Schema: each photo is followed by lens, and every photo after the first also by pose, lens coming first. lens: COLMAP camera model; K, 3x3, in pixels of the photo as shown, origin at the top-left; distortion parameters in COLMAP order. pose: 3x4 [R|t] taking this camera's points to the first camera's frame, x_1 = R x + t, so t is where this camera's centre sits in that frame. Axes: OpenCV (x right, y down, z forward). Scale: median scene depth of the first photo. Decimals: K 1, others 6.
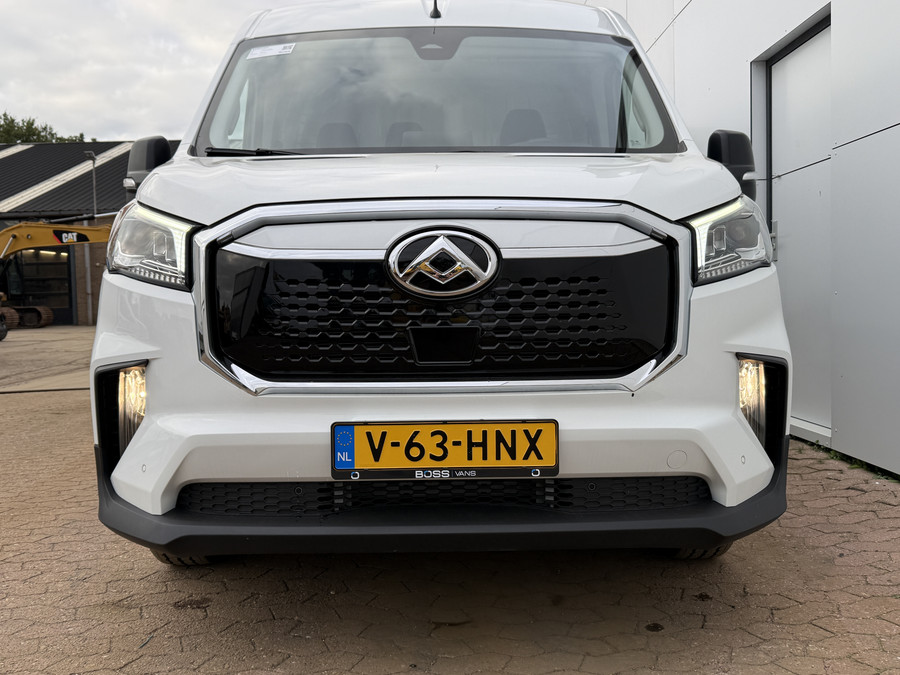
lens RADIAL K [[844.5, 0, 449.6], [0, 844.5, 331.8], [0, 0, 1]] dist [-0.022569, 0.000000]
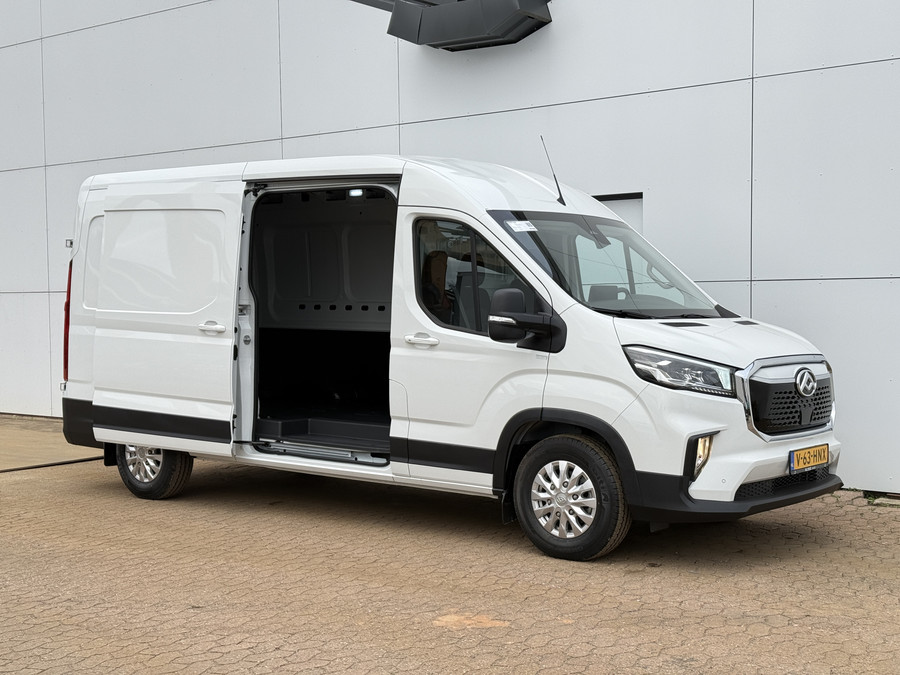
lens RADIAL K [[1317.5, 0, 451.4], [0, 1317.5, 336.9], [0, 0, 1]] dist [0.098392, 0.000000]
pose [[0.644695, -0.011962, 0.764346, -3.589446], [0.028775, 0.999549, -0.008628, -0.209558], [-0.763898, 0.027556, 0.644749, -0.695288]]
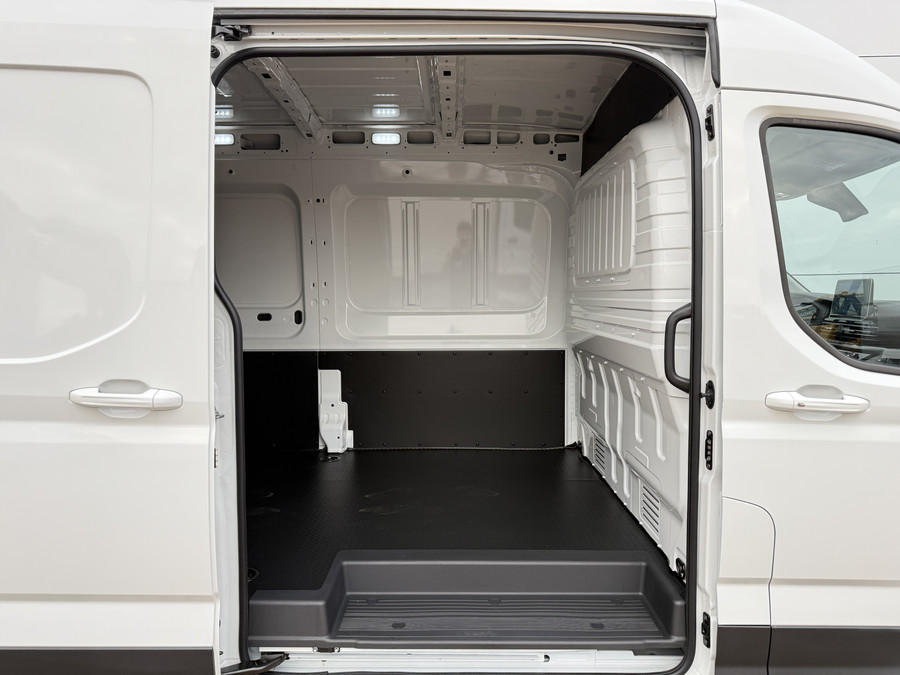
lens RADIAL K [[635.6, 0, 455.4], [0, 635.6, 342.0], [0, 0, 1]] dist [0.050804, -0.043676]
pose [[0.032334, -0.074048, 0.996730, -1.399529], [0.058141, 0.995702, 0.072085, -0.408394], [-0.997785, 0.055620, 0.036501, 2.450923]]
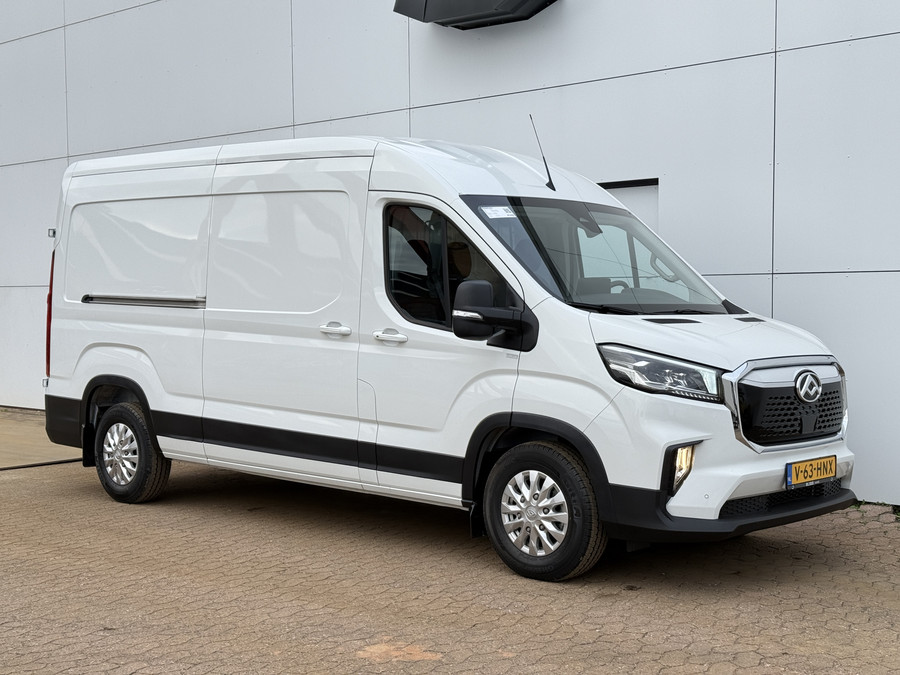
lens RADIAL K [[1317.5, 0, 449.5], [0, 1317.5, 341.1], [0, 0, 1]] dist [0.098392, 0.000000]
pose [[0.695440, -0.012090, 0.718483, -3.108899], [0.022127, 0.999745, -0.004595, -0.203979], [-0.718244, 0.019093, 0.695530, -0.723561]]
